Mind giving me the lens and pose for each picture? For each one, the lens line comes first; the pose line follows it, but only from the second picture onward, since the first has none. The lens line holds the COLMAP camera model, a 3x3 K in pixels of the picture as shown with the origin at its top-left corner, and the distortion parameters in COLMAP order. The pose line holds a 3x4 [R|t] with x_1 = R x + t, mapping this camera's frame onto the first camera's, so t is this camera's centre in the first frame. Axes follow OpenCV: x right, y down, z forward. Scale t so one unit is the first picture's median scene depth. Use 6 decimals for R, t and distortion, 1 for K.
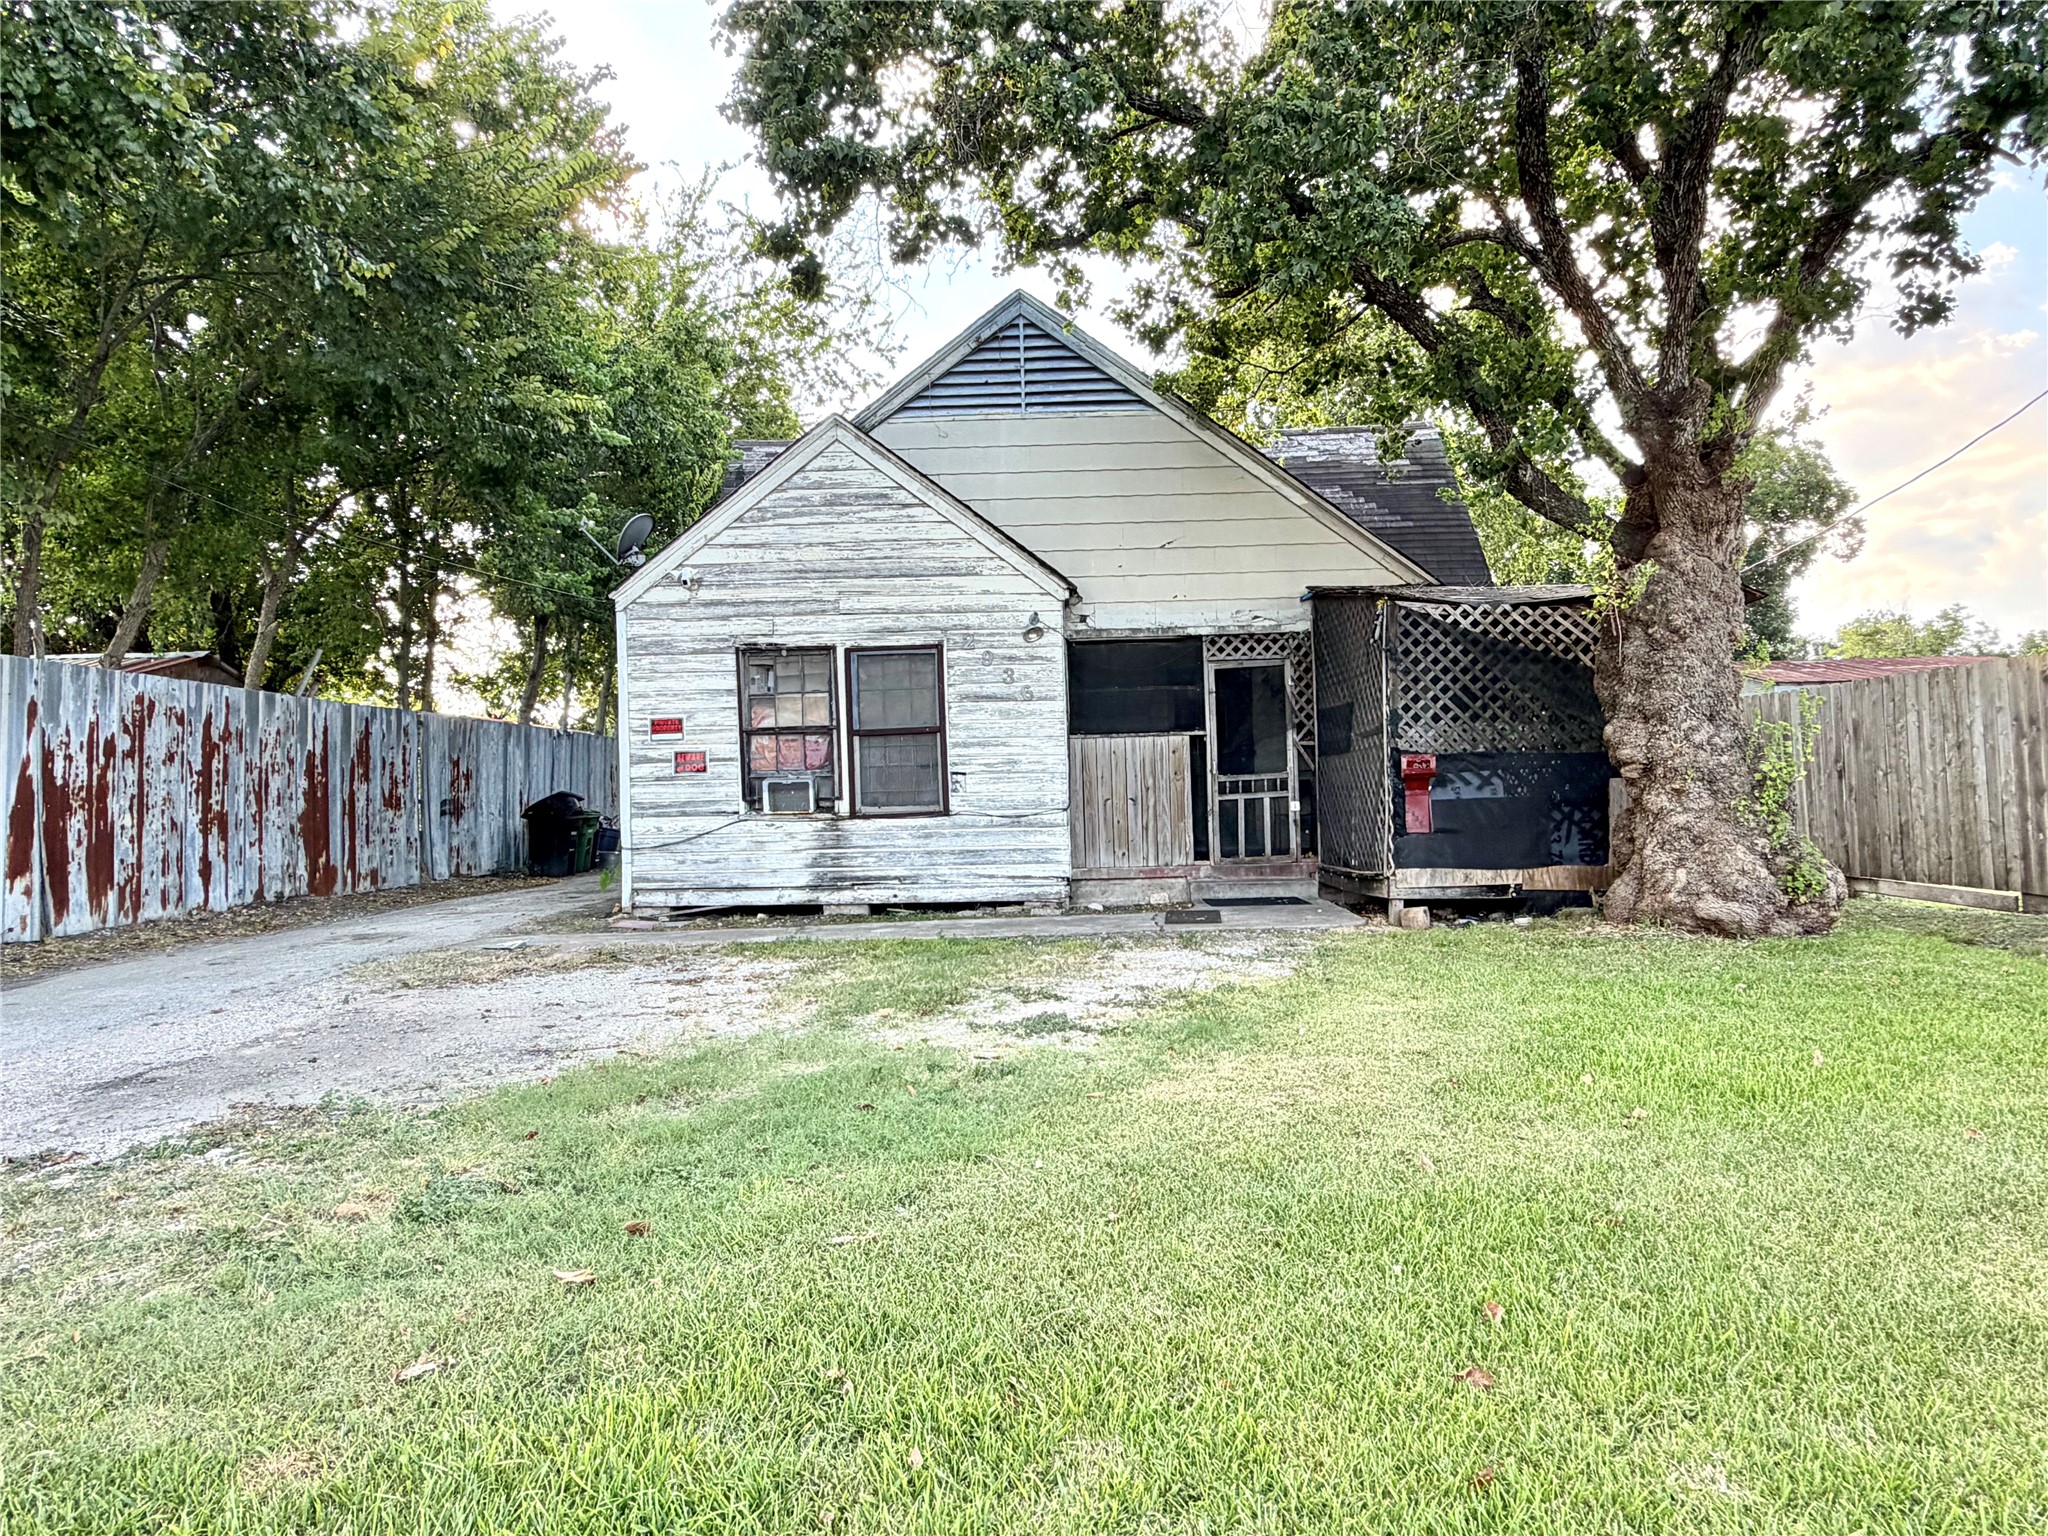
lens RADIAL K [[1180.5, 0, 1024.0], [0, 1180.5, 768.0], [0, 0, 1]] dist [0.003178, 0.000848]
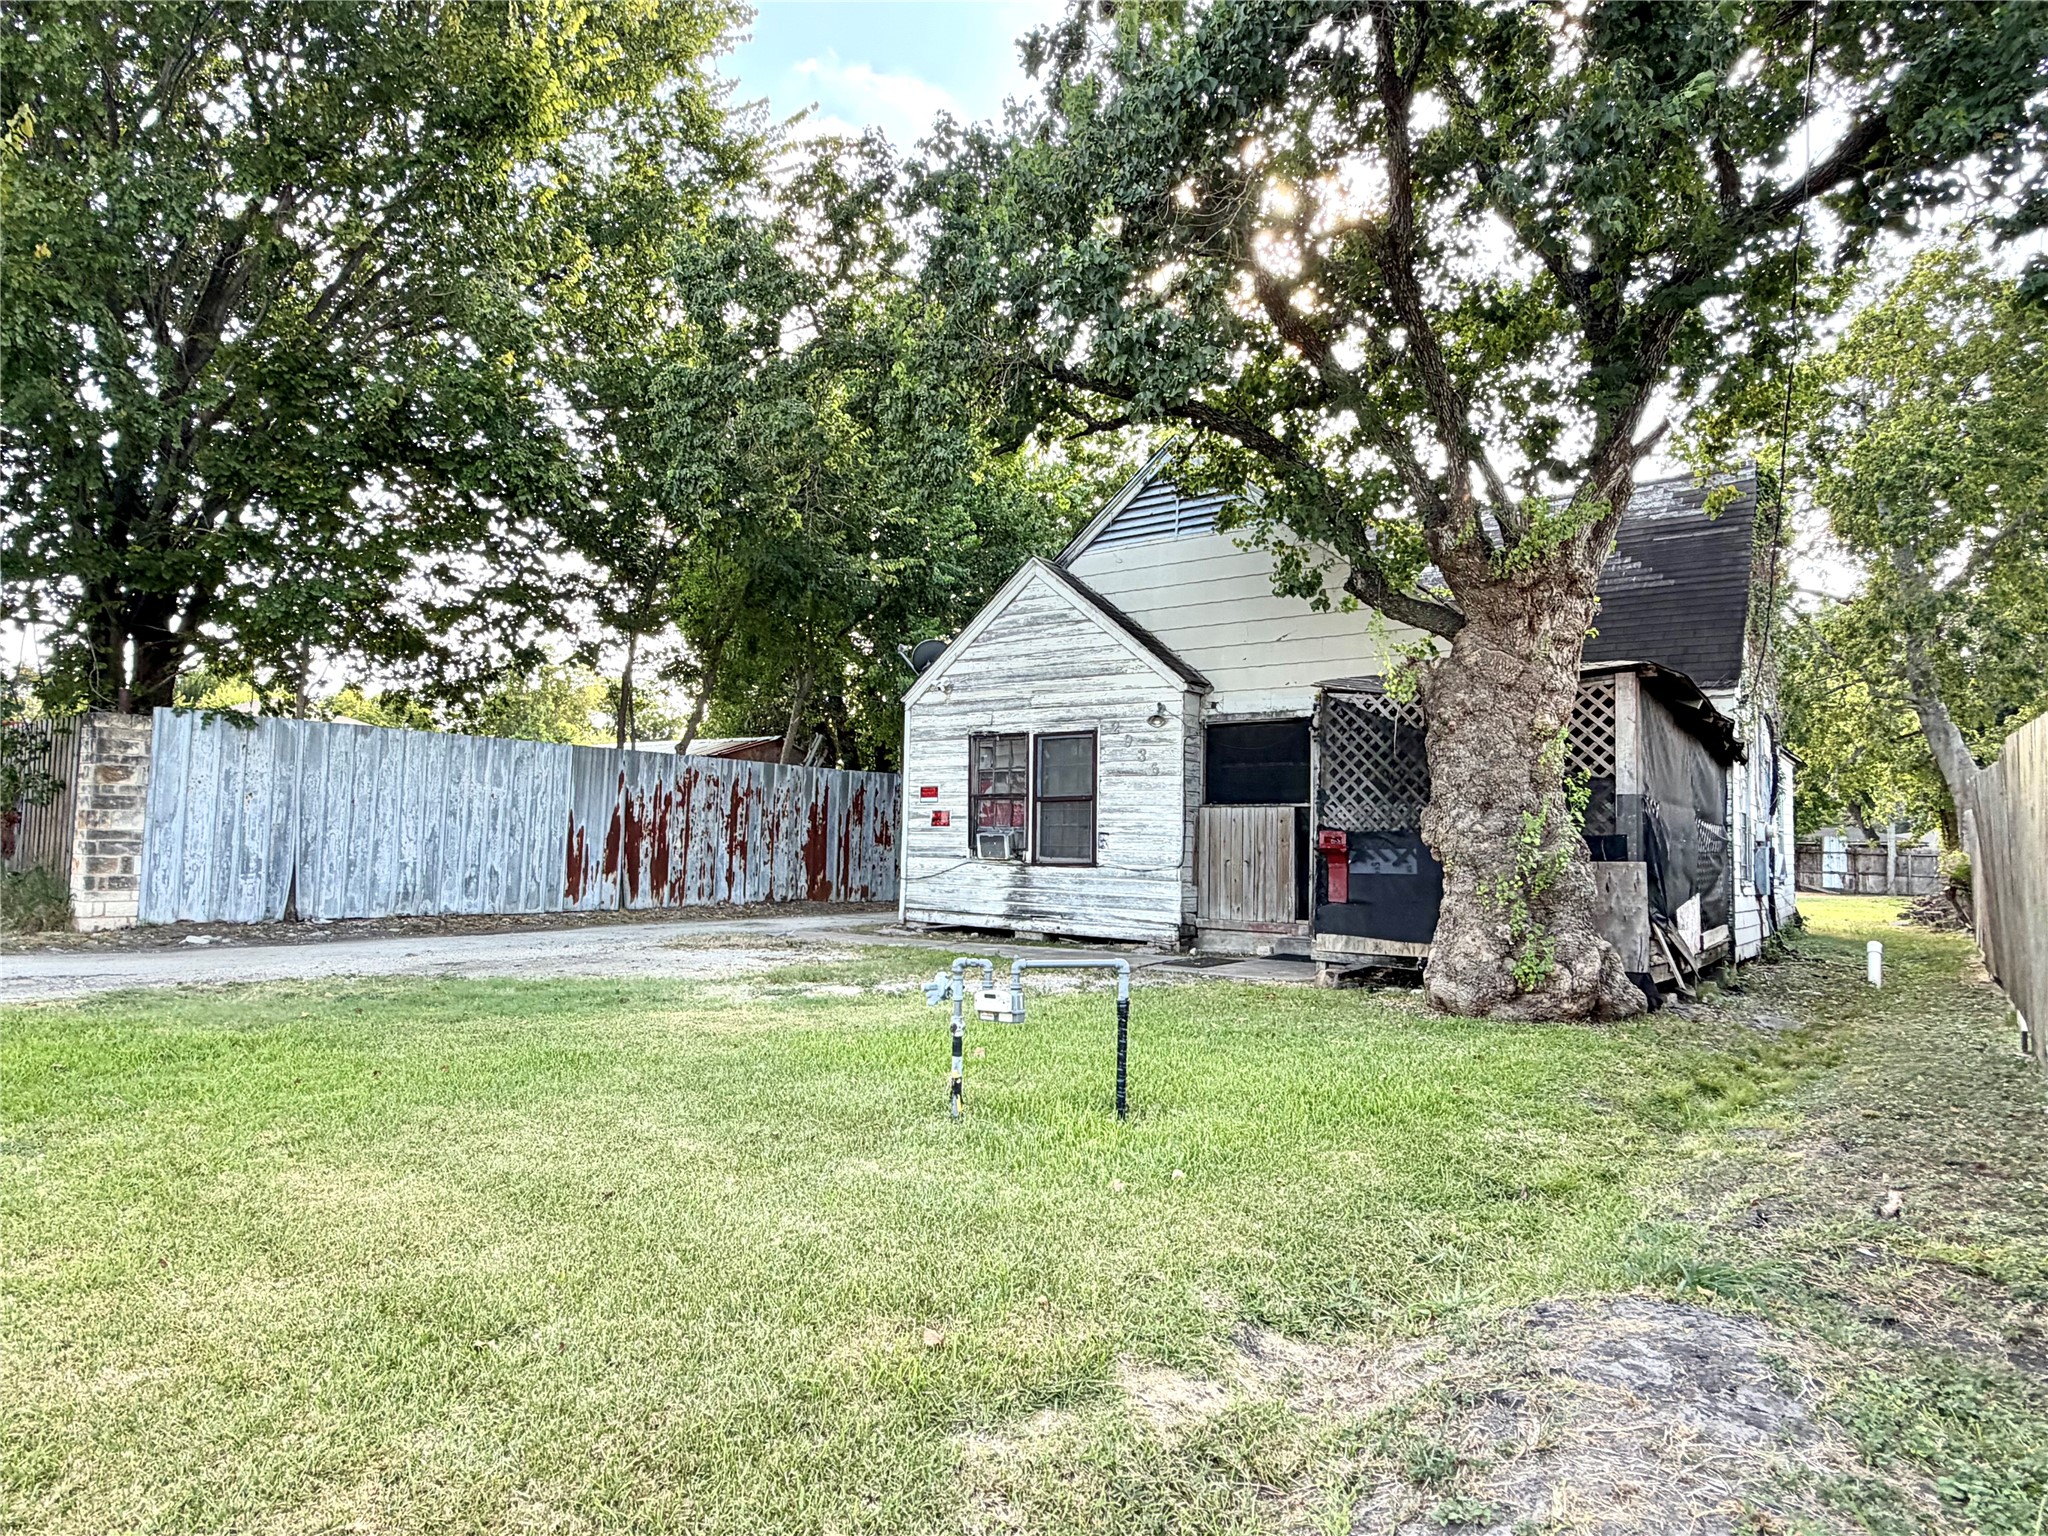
lens RADIAL K [[1180.5, 0, 1024.0], [0, 1180.5, 768.0], [0, 0, 1]] dist [0.003178, 0.000848]
pose [[0.807411, 0.003354, -0.589980, 0.609160], [-0.027711, 0.999096, -0.032244, -0.021912], [0.589339, 0.042383, 0.806774, -0.056399]]
